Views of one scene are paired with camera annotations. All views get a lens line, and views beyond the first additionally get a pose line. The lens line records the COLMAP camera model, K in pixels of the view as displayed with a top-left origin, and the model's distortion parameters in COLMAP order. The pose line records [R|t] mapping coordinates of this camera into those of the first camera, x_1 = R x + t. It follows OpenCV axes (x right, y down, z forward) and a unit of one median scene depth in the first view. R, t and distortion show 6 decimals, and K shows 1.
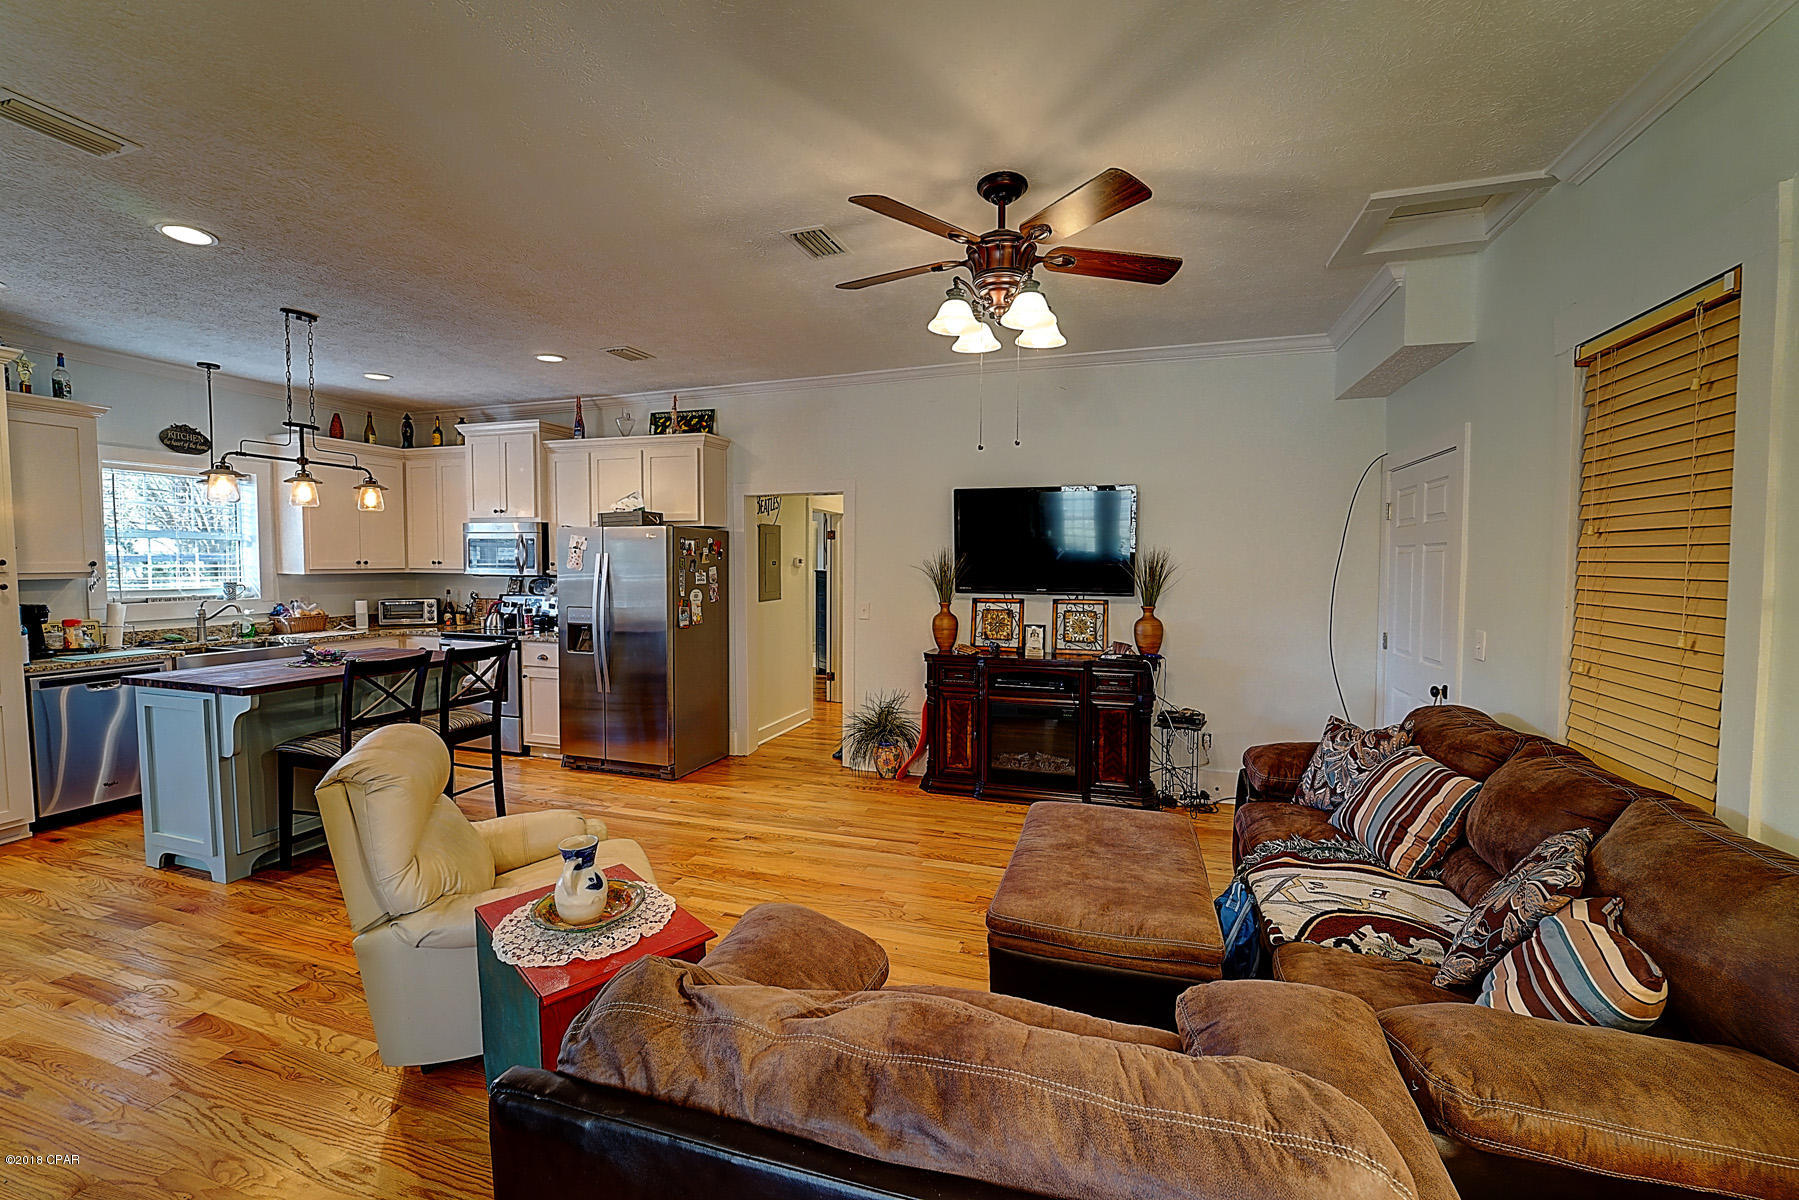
lens RADIAL K [[734.1, 0, 904.4], [0, 734.1, 594.6], [0, 0, 1]] dist [-0.020355, -0.000106]
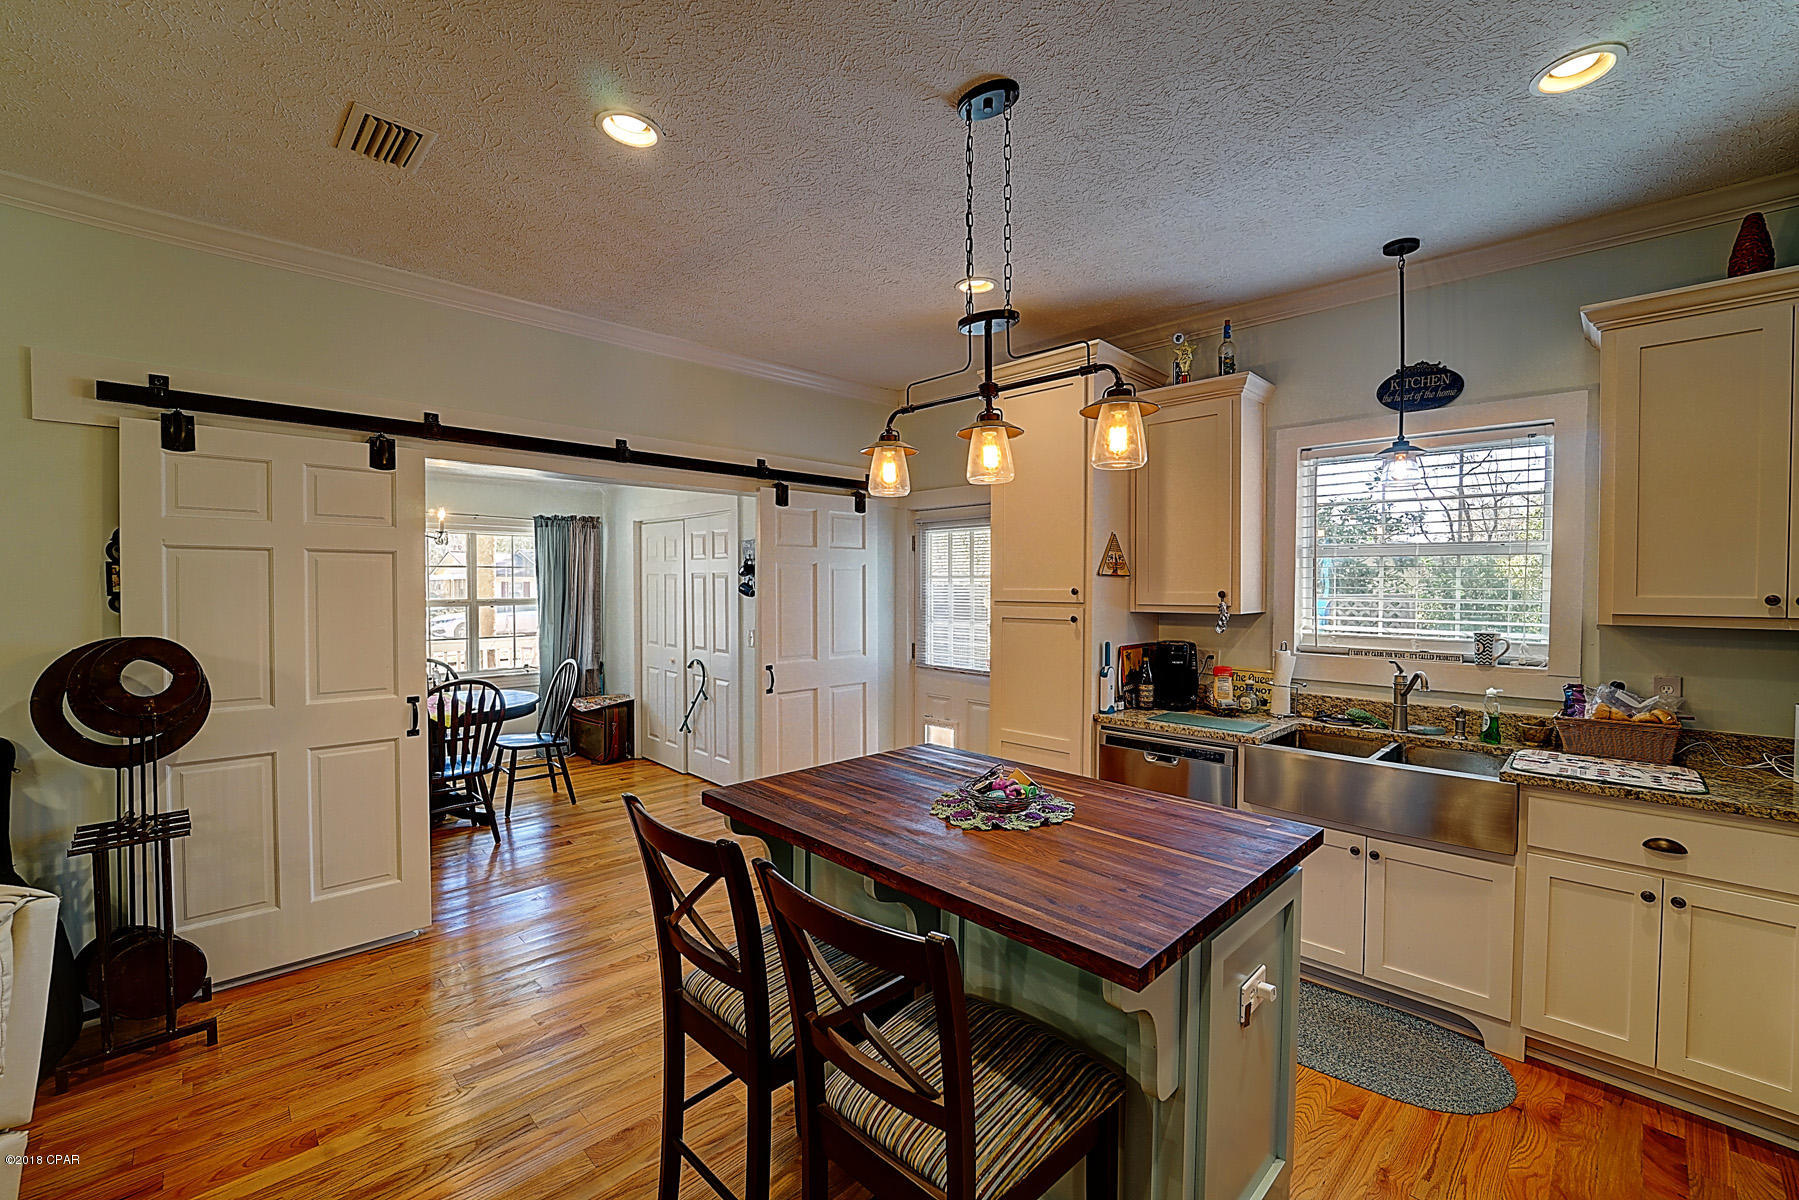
lens RADIAL K [[734.1, 0, 904.4], [0, 734.1, 594.6], [0, 0, 1]] dist [-0.020355, -0.000106]
pose [[-0.458970, 0.006900, -0.888425, -0.331069], [-0.046771, 0.998396, 0.031916, -0.053838], [0.887220, 0.056201, -0.457911, 1.101526]]
